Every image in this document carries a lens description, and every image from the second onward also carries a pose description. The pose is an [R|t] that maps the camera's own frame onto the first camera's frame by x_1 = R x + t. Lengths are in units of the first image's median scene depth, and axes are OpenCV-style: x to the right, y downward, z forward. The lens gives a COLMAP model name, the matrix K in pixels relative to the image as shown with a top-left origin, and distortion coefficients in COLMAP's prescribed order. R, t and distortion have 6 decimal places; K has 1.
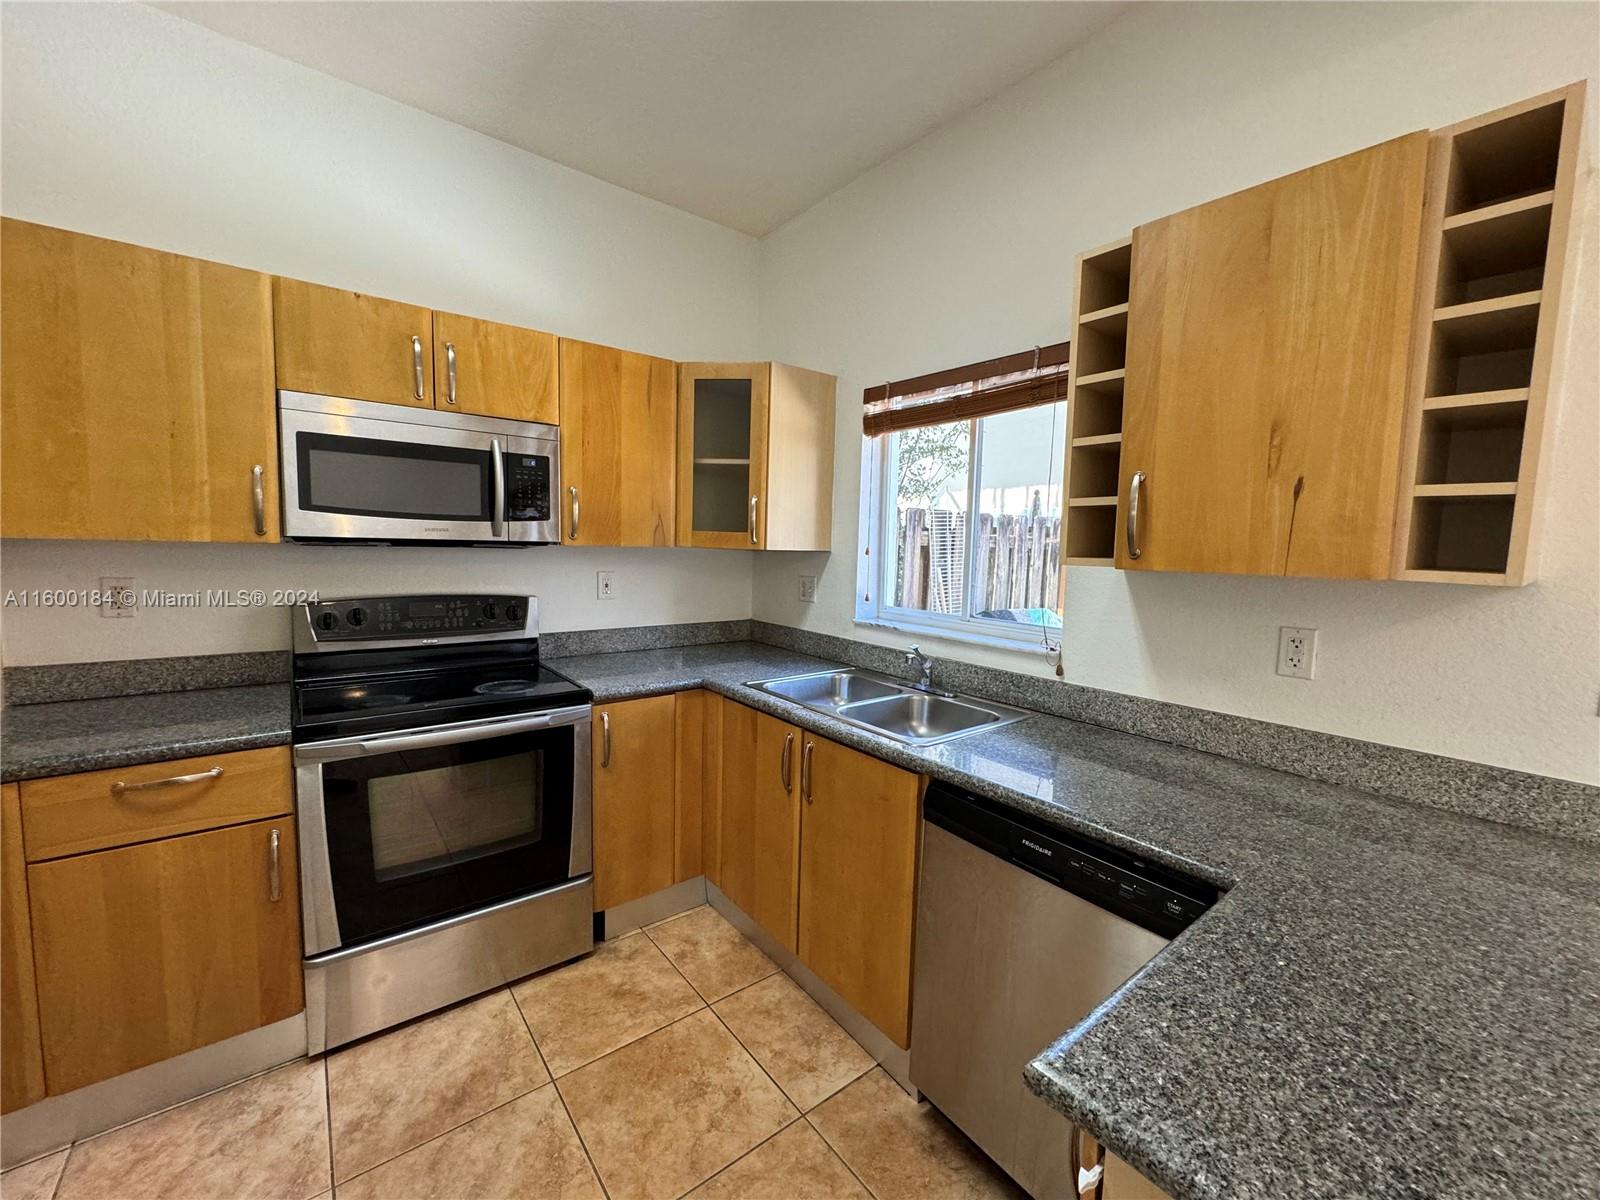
lens RADIAL K [[644.9, 0, 796.8], [0, 644.9, 600.0], [0, 0, 1]] dist [0.003328, 0.000768]
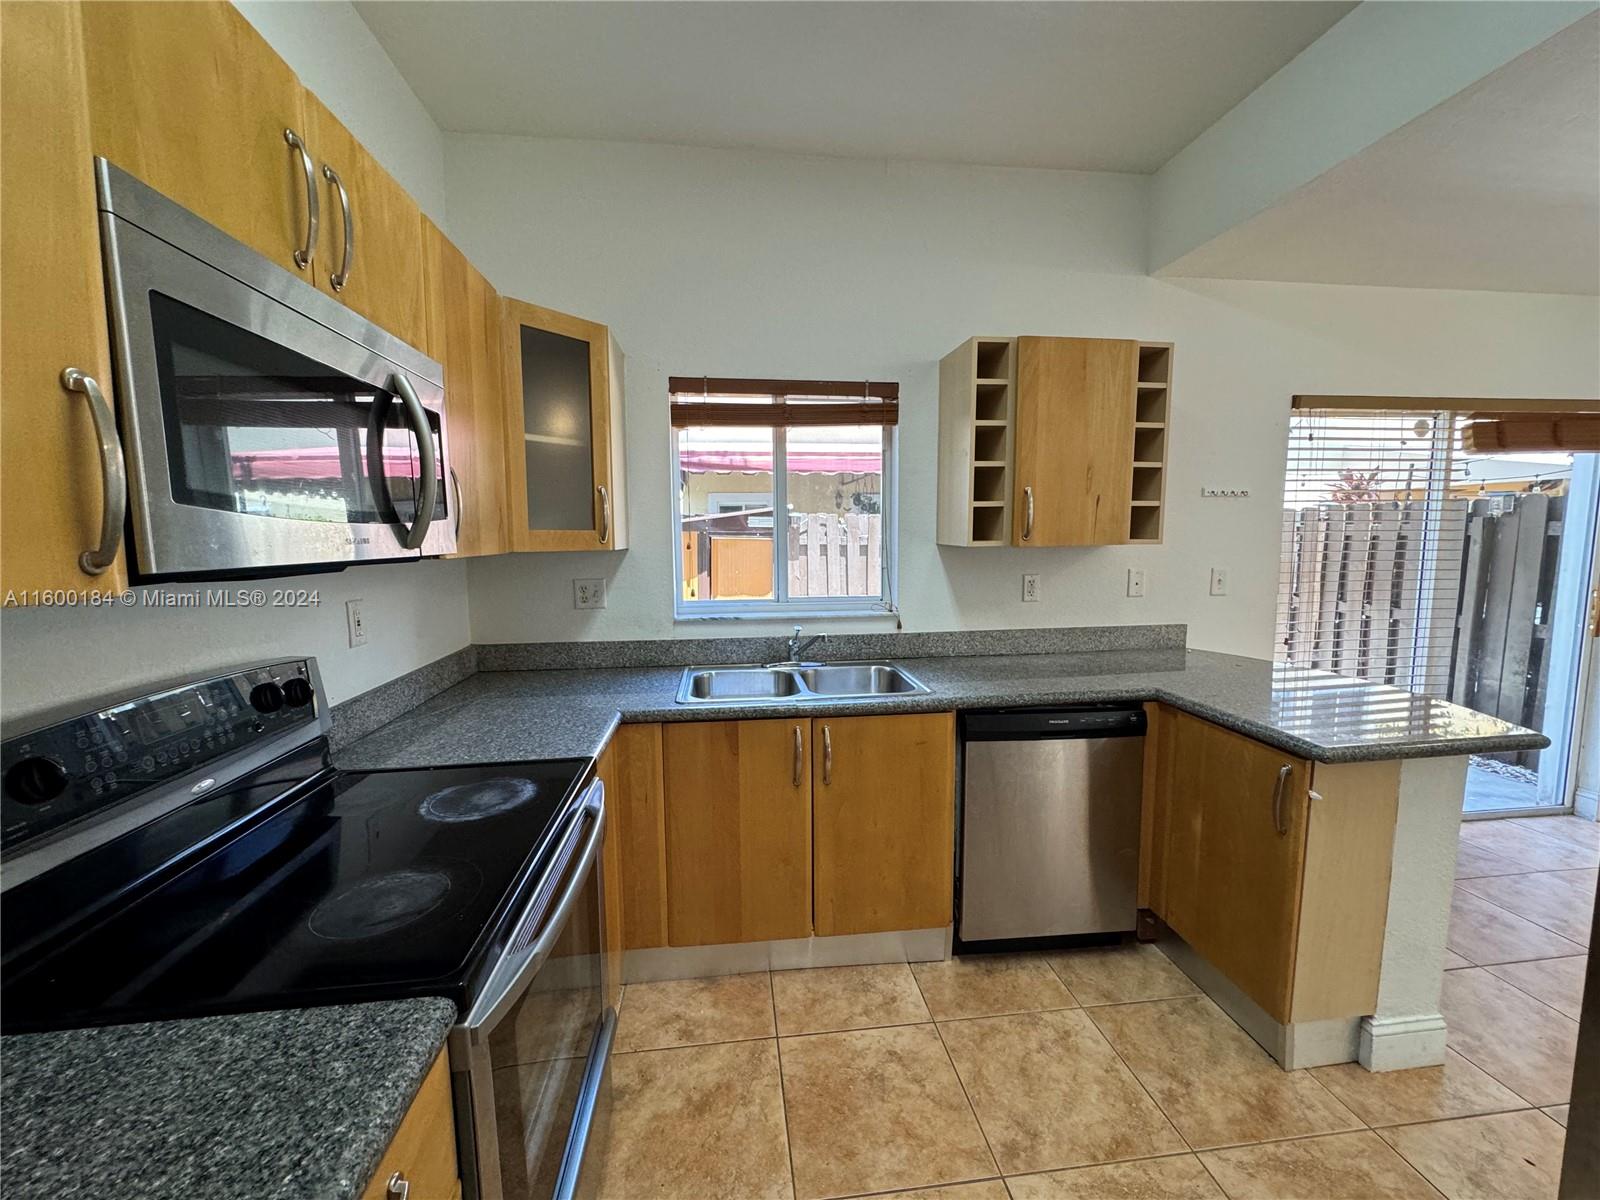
lens RADIAL K [[644.9, 0, 798.6], [0, 644.9, 600.7], [0, 0, 1]] dist [0.003328, 0.000768]
pose [[0.515411, -0.119811, 0.848526, -0.931917], [0.101138, 0.991762, 0.078602, -0.077403], [-0.850954, 0.045306, 0.523283, 0.505783]]
